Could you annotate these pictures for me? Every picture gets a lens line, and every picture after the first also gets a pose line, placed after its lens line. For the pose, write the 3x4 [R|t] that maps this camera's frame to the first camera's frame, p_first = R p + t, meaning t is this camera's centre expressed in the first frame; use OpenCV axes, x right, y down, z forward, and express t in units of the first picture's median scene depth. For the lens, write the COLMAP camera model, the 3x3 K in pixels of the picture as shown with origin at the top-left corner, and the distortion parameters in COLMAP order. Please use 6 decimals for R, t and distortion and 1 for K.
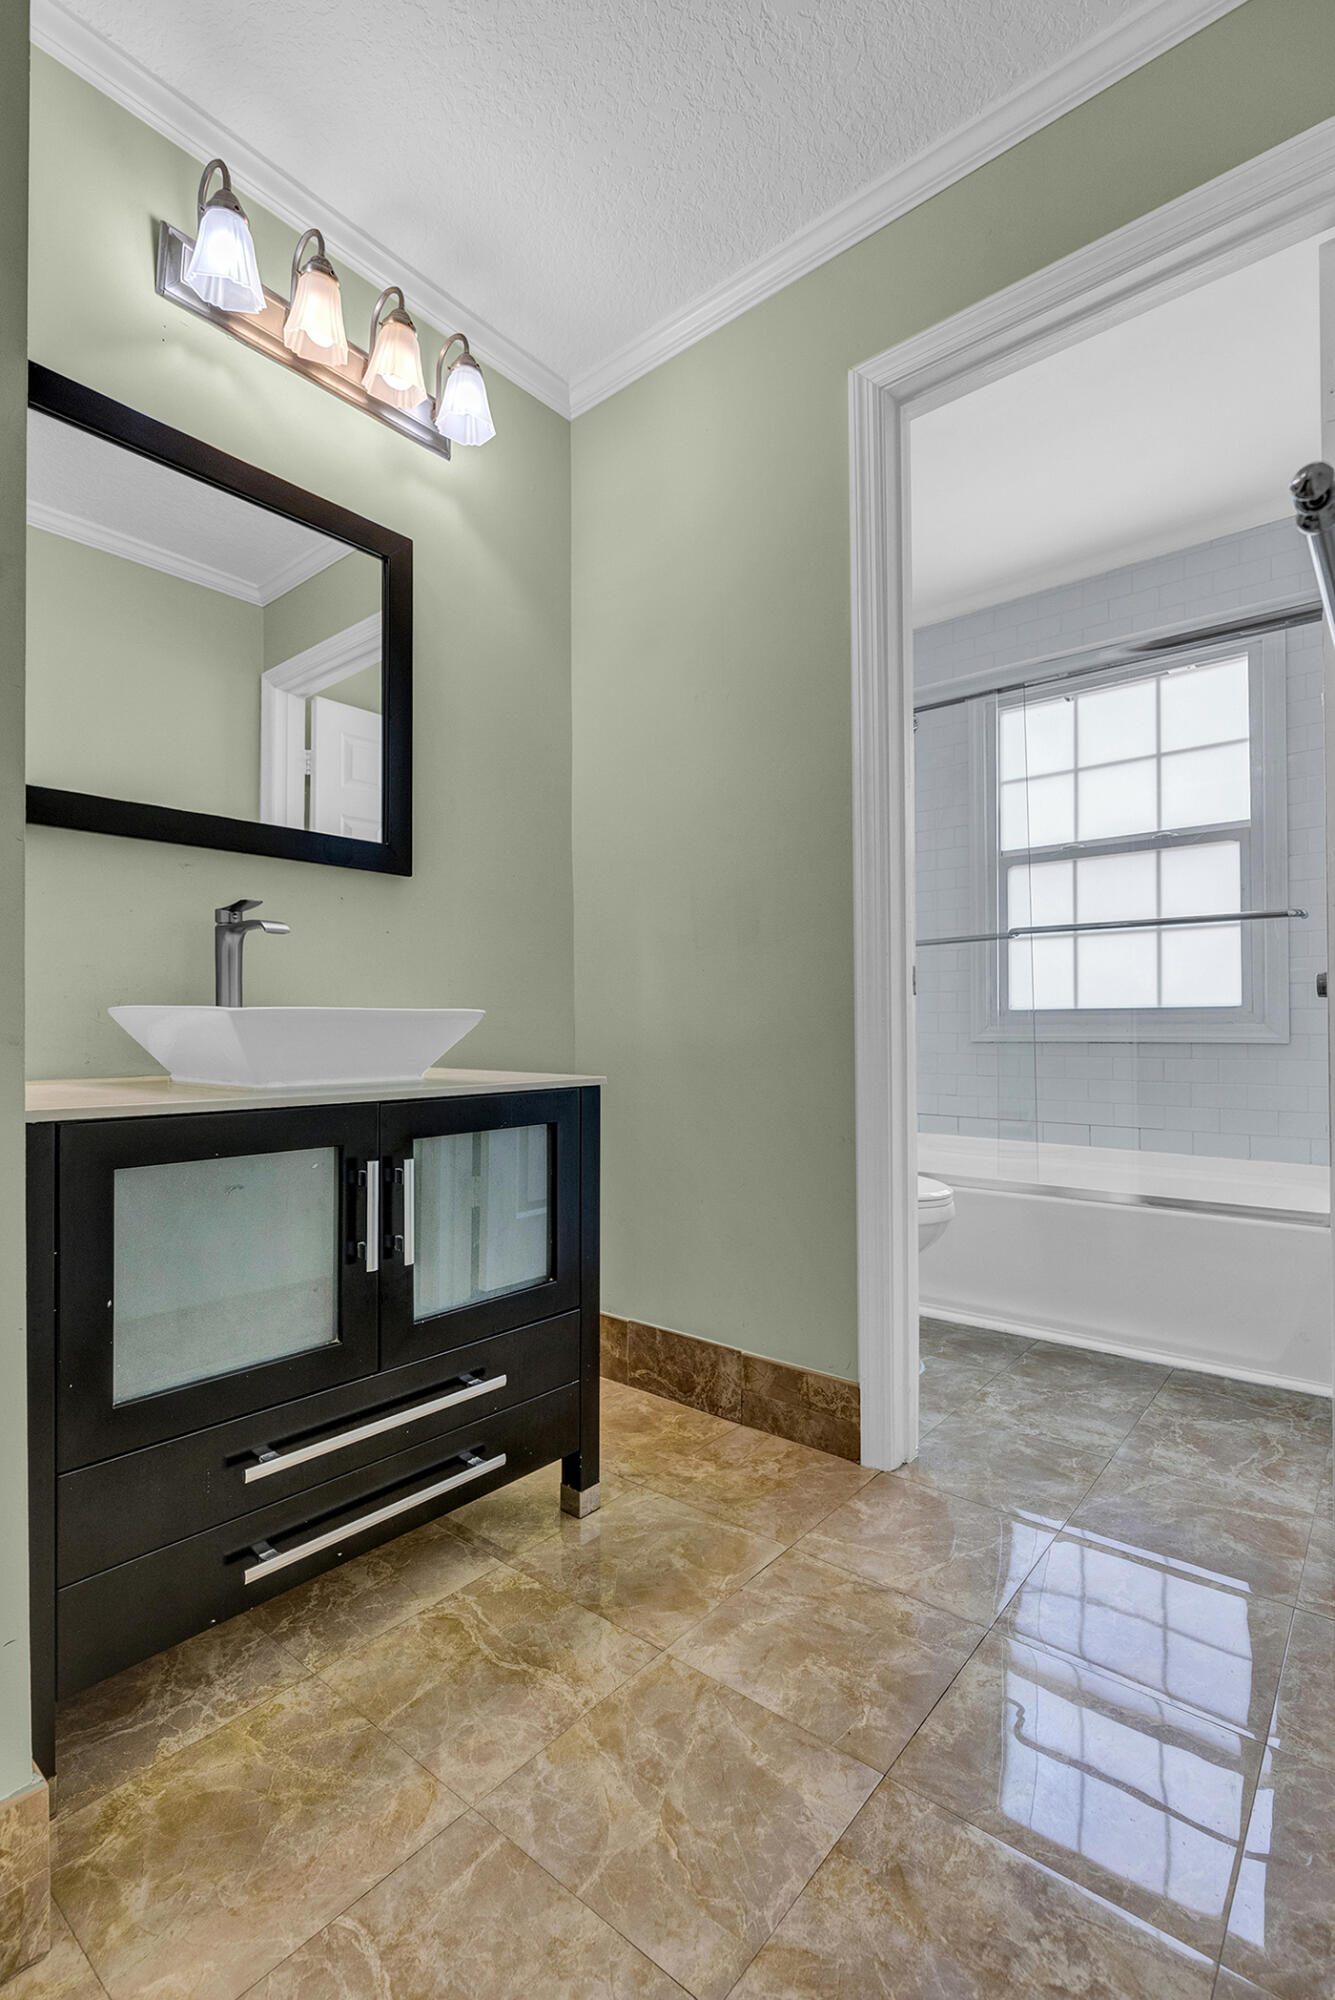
lens RADIAL K [[923.4, 0, 667.5], [0, 923.4, 1000.0], [0, 0, 1]] dist [-0.007442, 0.001321]
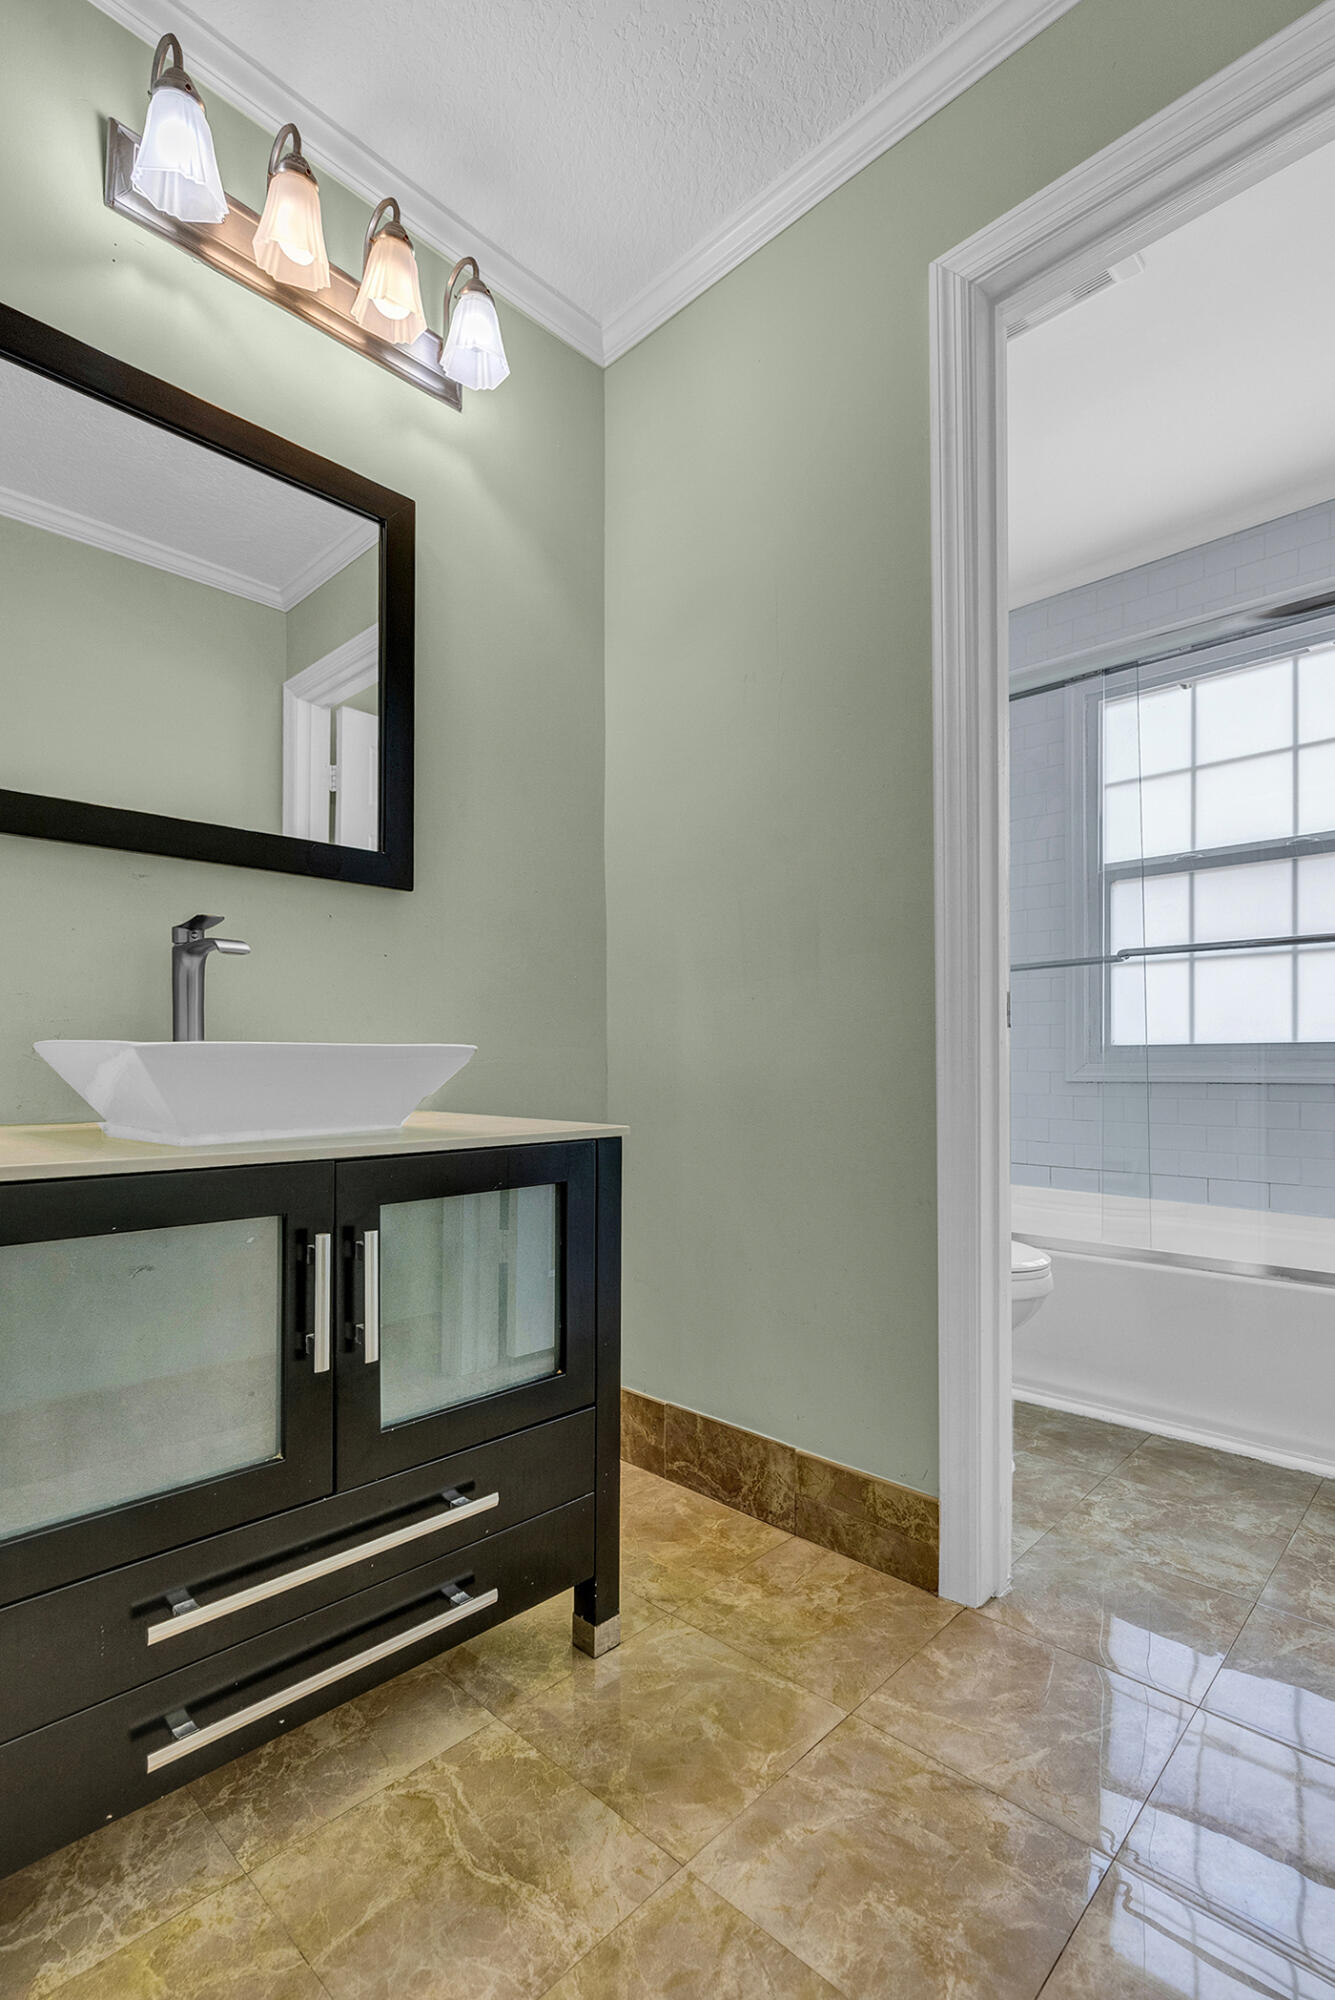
lens RADIAL K [[937.2, 0, 661.7], [0, 937.2, 1053.3], [0, 0, 1]] dist [-0.005001, 0.000819]
pose [[0.996992, 0.001309, -0.077493, 0.027129], [0.000218, 0.999806, 0.019698, 0.001310], [0.077504, -0.019656, 0.996798, 0.160516]]
